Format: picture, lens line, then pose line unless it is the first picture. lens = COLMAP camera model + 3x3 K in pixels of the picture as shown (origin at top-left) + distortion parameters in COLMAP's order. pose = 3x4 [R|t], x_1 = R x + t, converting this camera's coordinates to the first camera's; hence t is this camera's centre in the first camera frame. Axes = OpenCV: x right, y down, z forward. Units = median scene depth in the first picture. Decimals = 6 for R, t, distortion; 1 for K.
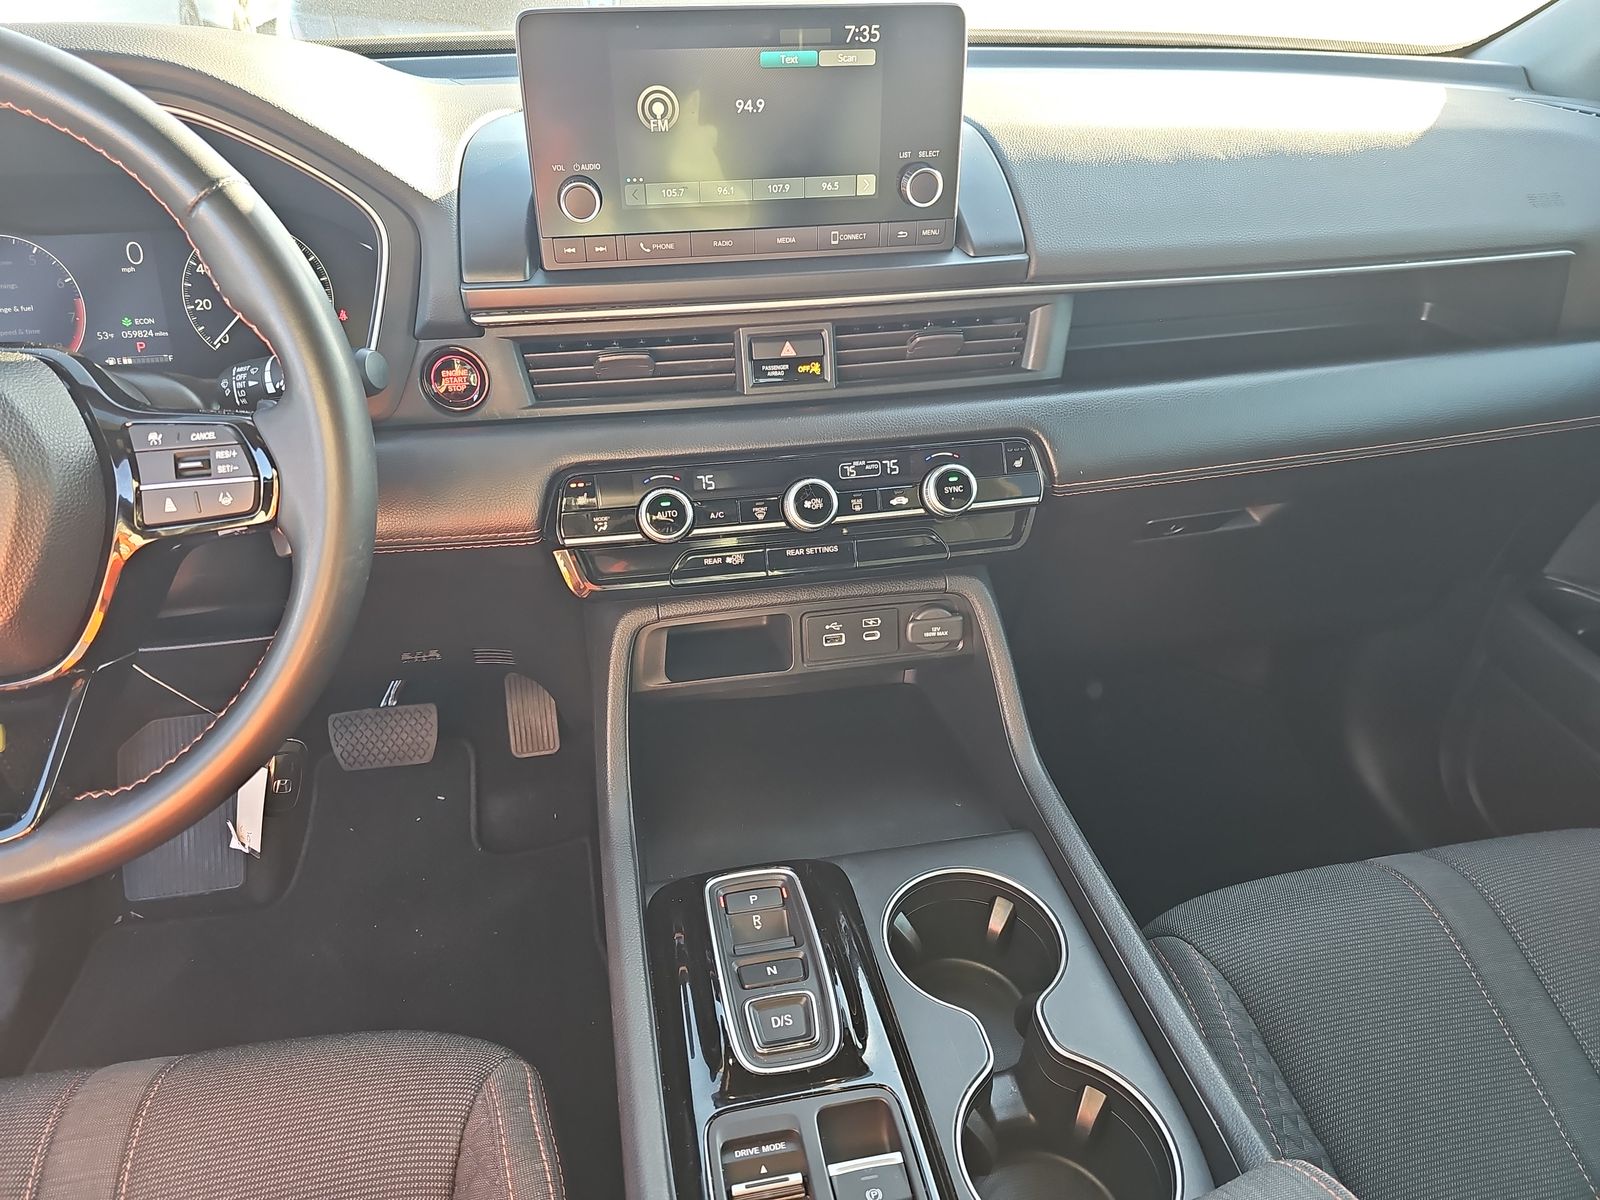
lens RADIAL K [[1074.2, 0, 795.9], [0, 1074.2, 630.1], [0, 0, 1]] dist [0.062713, -0.060315]
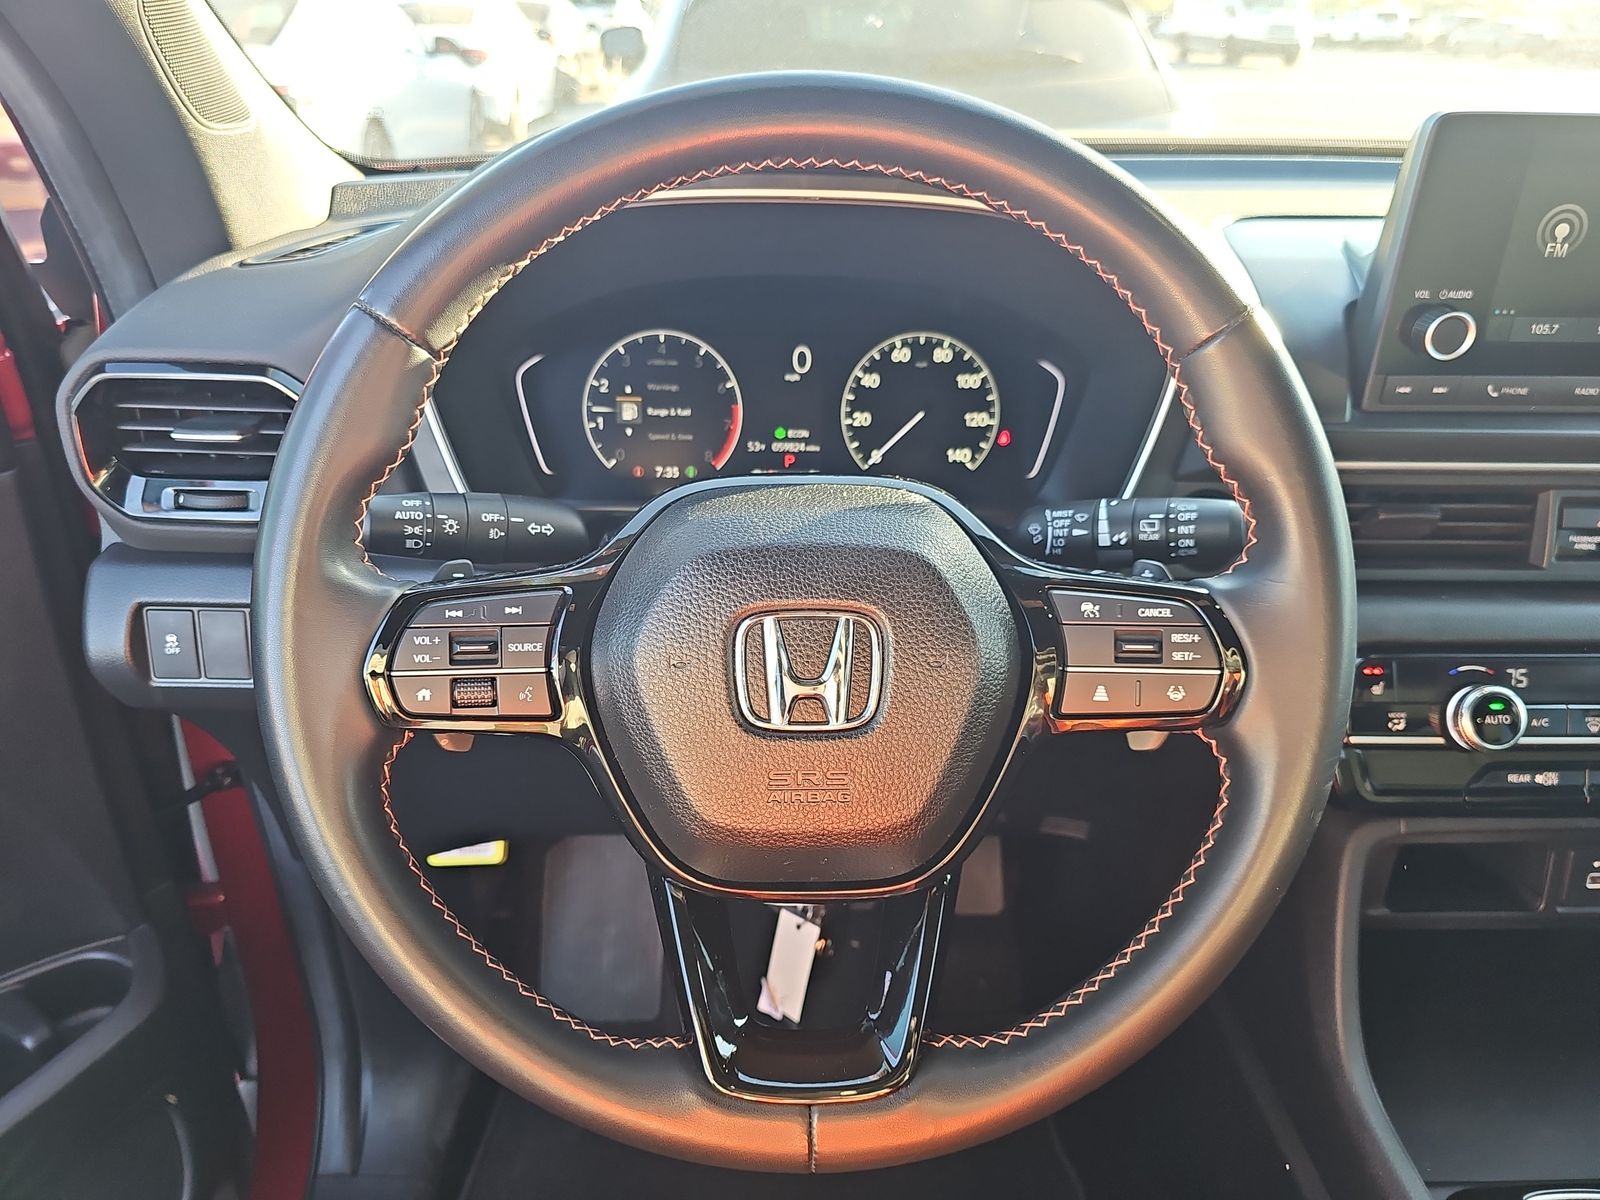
lens RADIAL K [[1074.2, 0, 795.9], [0, 1074.2, 630.1], [0, 0, 1]] dist [0.062713, -0.060315]
pose [[0.987914, 0.091701, -0.124964, -0.599331], [-0.101575, 0.991991, -0.075071, -0.067905], [0.117080, 0.086857, 0.989317, 0.162865]]
